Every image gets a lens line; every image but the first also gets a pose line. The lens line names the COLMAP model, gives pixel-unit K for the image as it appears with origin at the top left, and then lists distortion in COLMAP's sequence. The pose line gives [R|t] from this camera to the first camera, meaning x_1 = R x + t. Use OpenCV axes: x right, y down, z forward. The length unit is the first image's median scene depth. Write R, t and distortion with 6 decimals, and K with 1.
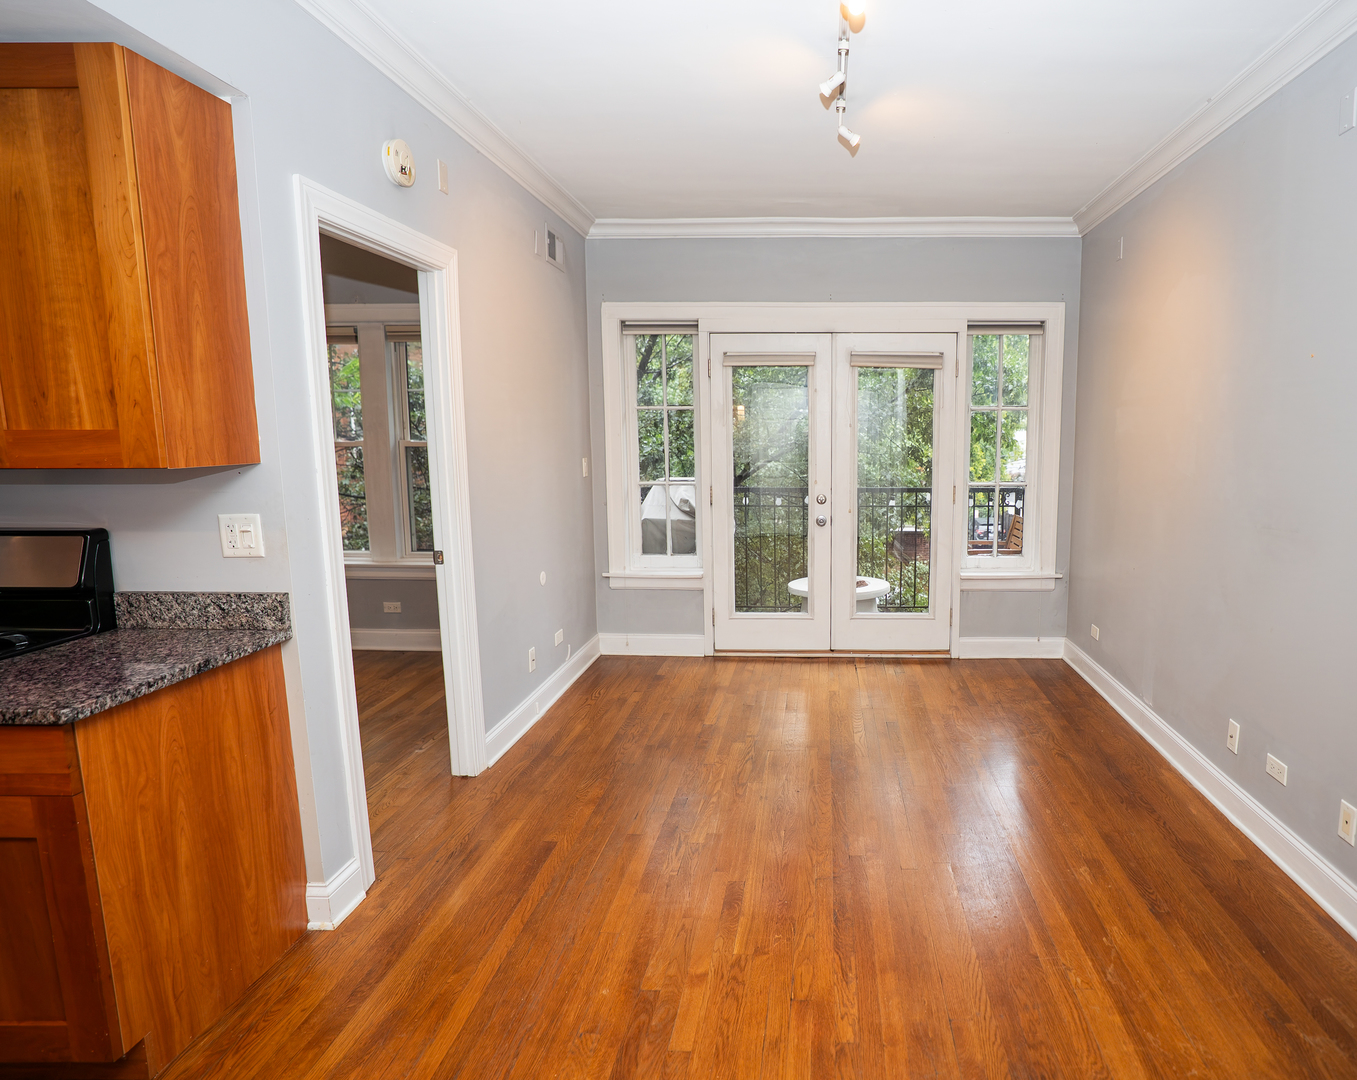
lens RADIAL K [[774.1, 0, 773.7], [0, 774.1, 538.3], [0, 0, 1]] dist [-0.078641, 0.046727]
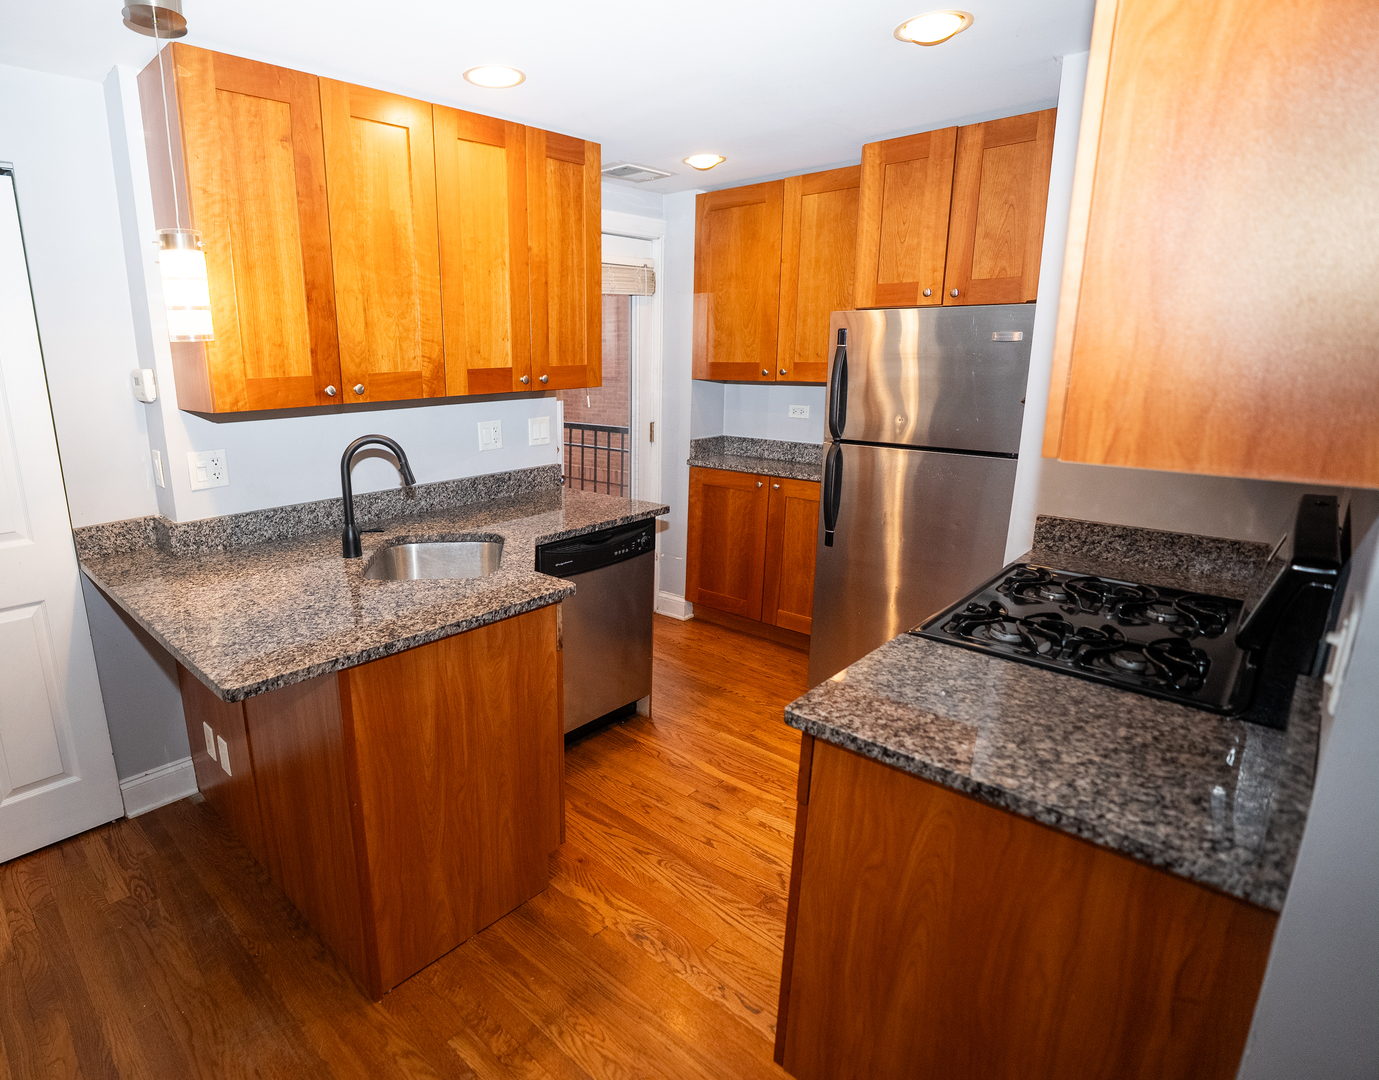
lens RADIAL K [[765.4, 0, 576.8], [0, 765.4, 544.5], [0, 0, 1]] dist [-0.071769, 0.031241]
pose [[-0.681905, 0.191821, -0.705840, -0.135968], [-0.088833, 0.936138, 0.340228, -0.160466], [0.726027, 0.294705, -0.621317, 0.926989]]
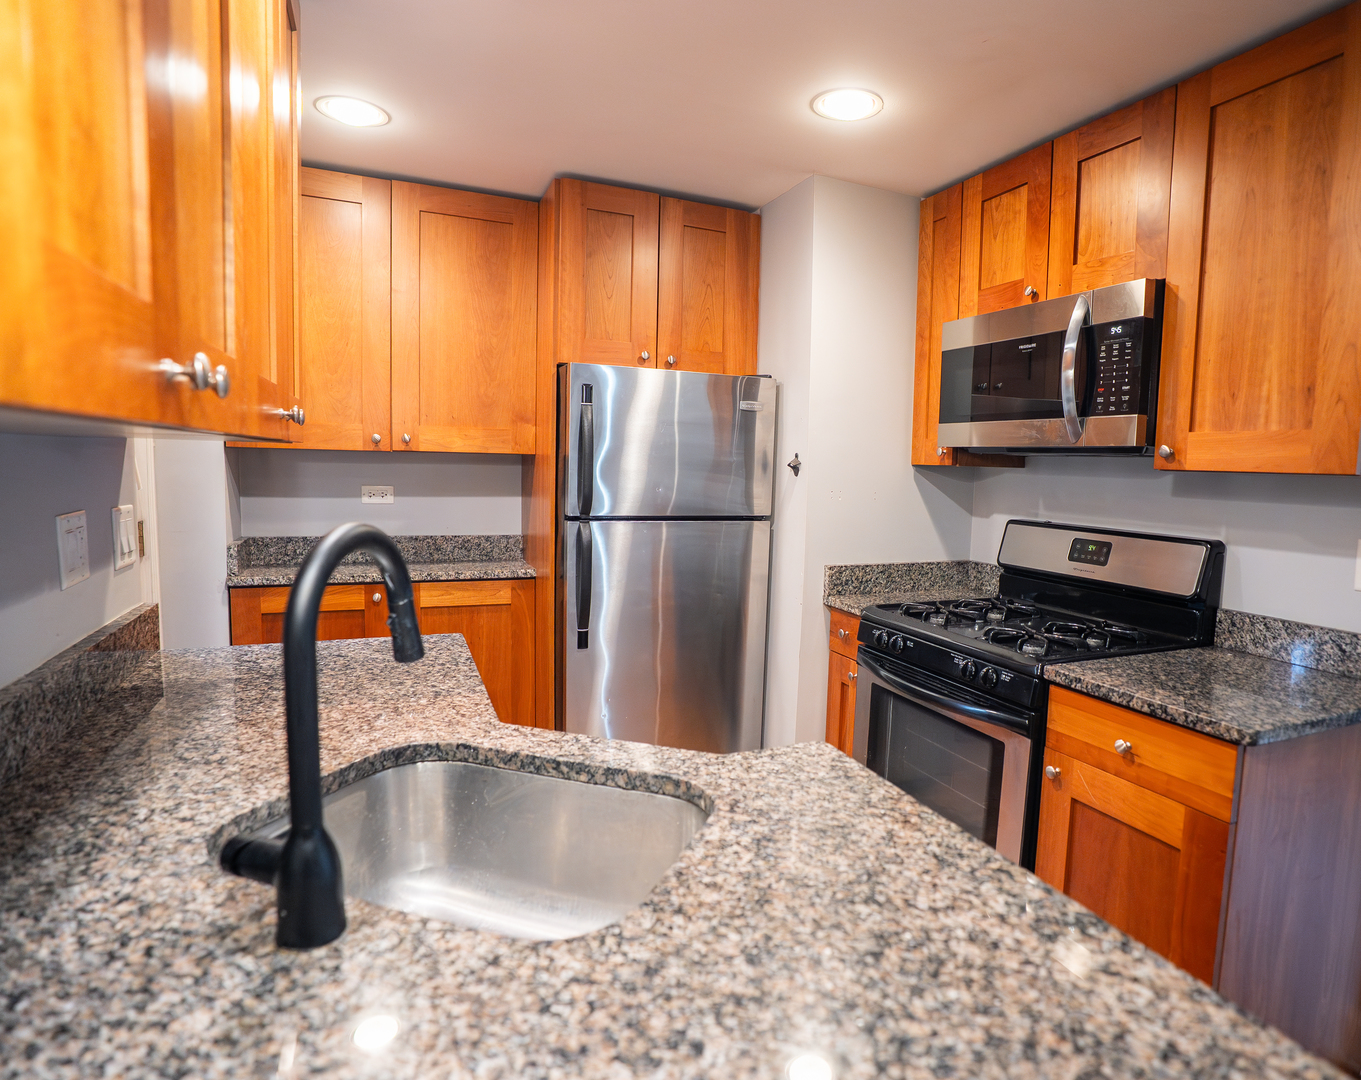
lens RADIAL K [[776.4, 0, 776.0], [0, 776.4, 538.3], [0, 0, 1]] dist [-0.078641, 0.046727]
pose [[0.485529, 0.099488, -0.868541, -0.323724], [-0.155298, 0.987517, 0.026303, 0.046595], [0.860316, 0.122112, 0.494919, 0.023802]]
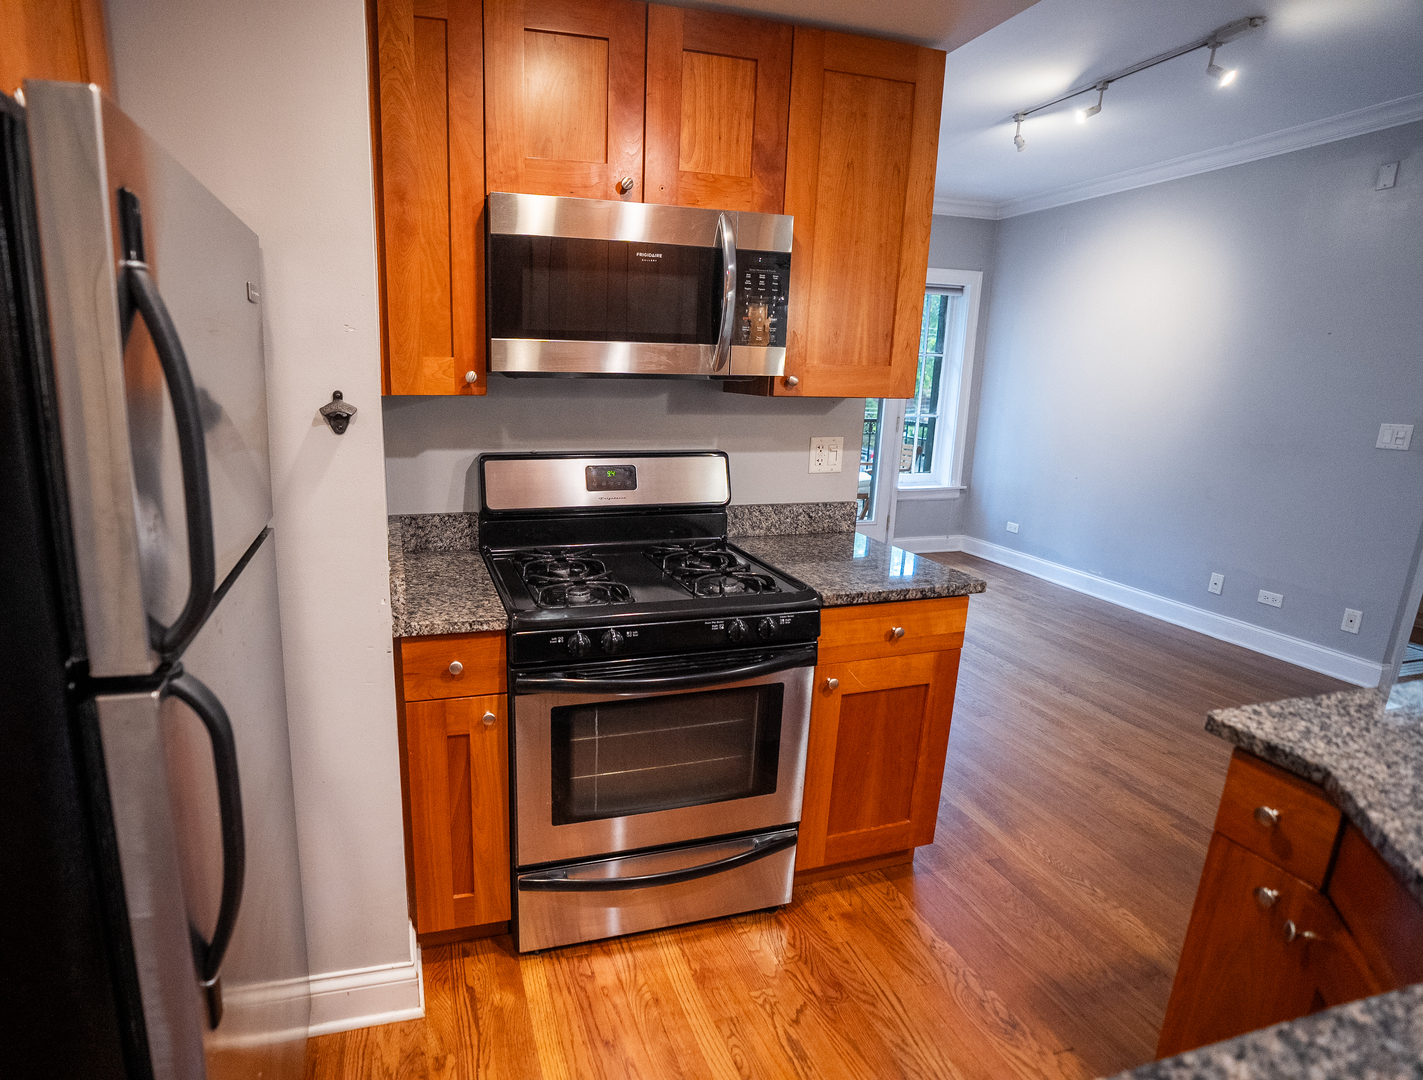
lens RADIAL K [[741.5, 0, 621.6], [0, 741.5, 517.7], [0, 0, 1]] dist [-0.025013, 0.001150]
pose [[0.952689, -0.041651, 0.301078, -1.372211], [0.022448, 0.997503, 0.066963, 0.010774], [-0.303115, -0.057037, 0.951245, -0.025153]]
